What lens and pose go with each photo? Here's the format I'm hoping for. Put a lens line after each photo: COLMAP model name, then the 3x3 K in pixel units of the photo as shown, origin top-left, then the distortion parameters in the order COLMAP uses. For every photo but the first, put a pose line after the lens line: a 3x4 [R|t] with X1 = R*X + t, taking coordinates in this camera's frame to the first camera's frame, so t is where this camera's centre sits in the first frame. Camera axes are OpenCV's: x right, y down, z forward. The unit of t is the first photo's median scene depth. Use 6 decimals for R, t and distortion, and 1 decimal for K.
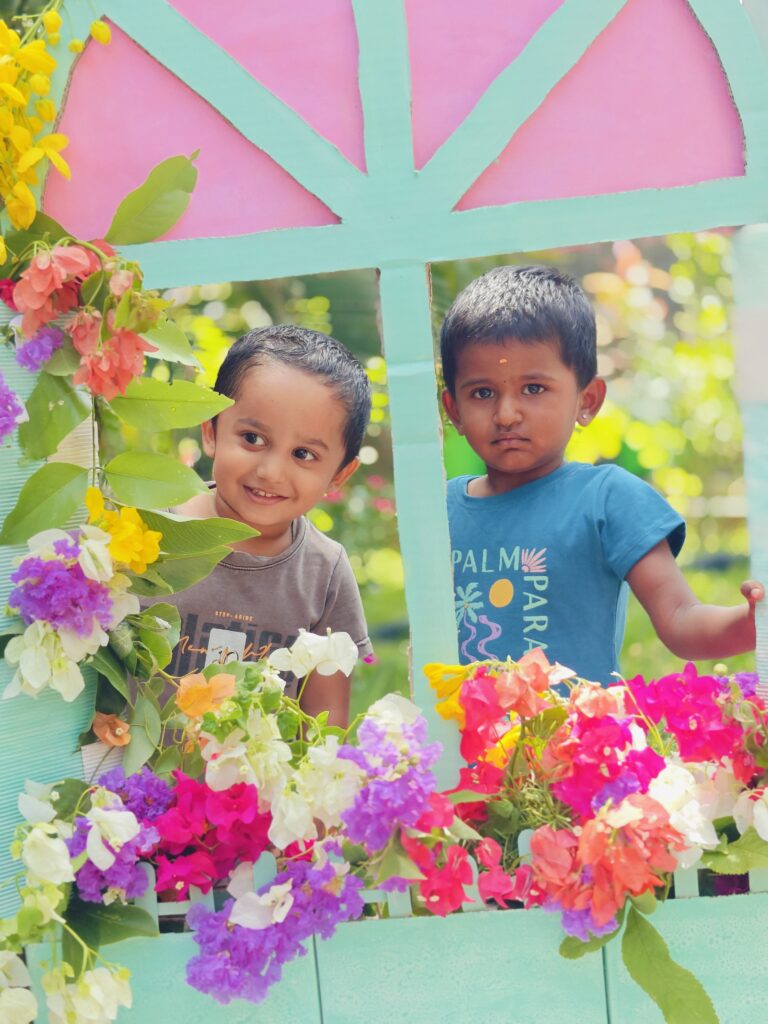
lens RADIAL K [[1351.6, 0, 394.7], [0, 1351.6, 505.4], [0, 0, 1]] dist [-0.005048, -0.078988]
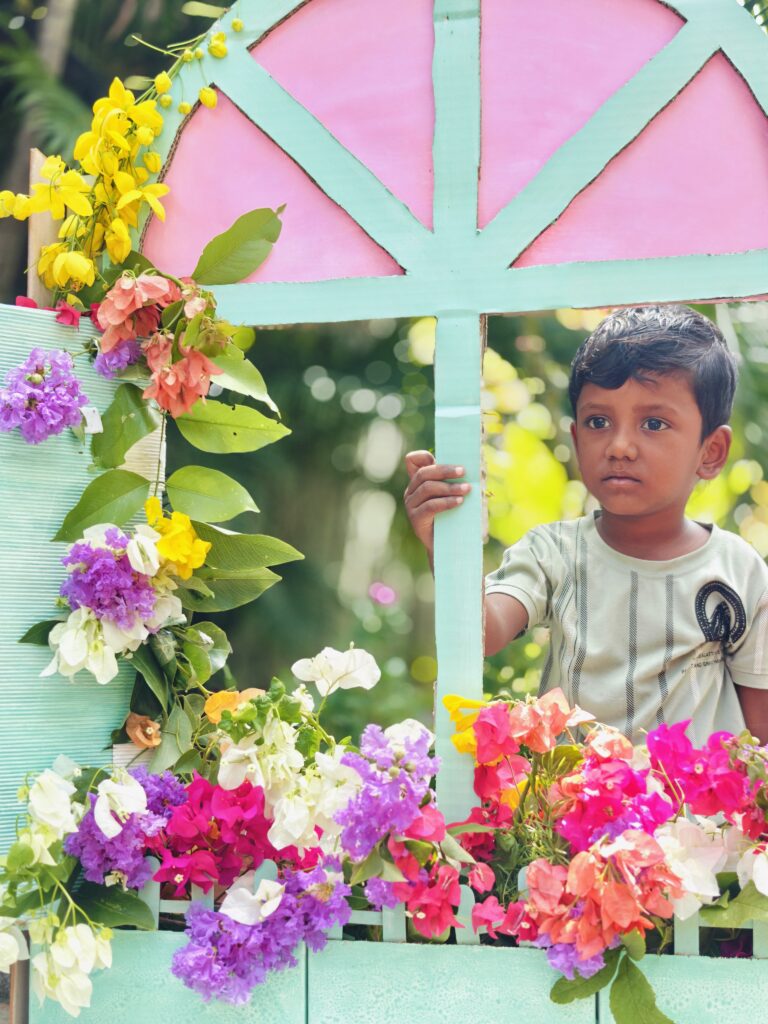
lens RADIAL K [[1351.6, 0, 394.7], [0, 1351.6, 505.4], [0, 0, 1]] dist [-0.005048, -0.078988]
pose [[0.986735, 0.075295, -0.143823, 0.124913], [-0.096118, 0.984927, -0.143806, 0.132098], [0.130827, 0.155722, 0.979099, -0.025321]]
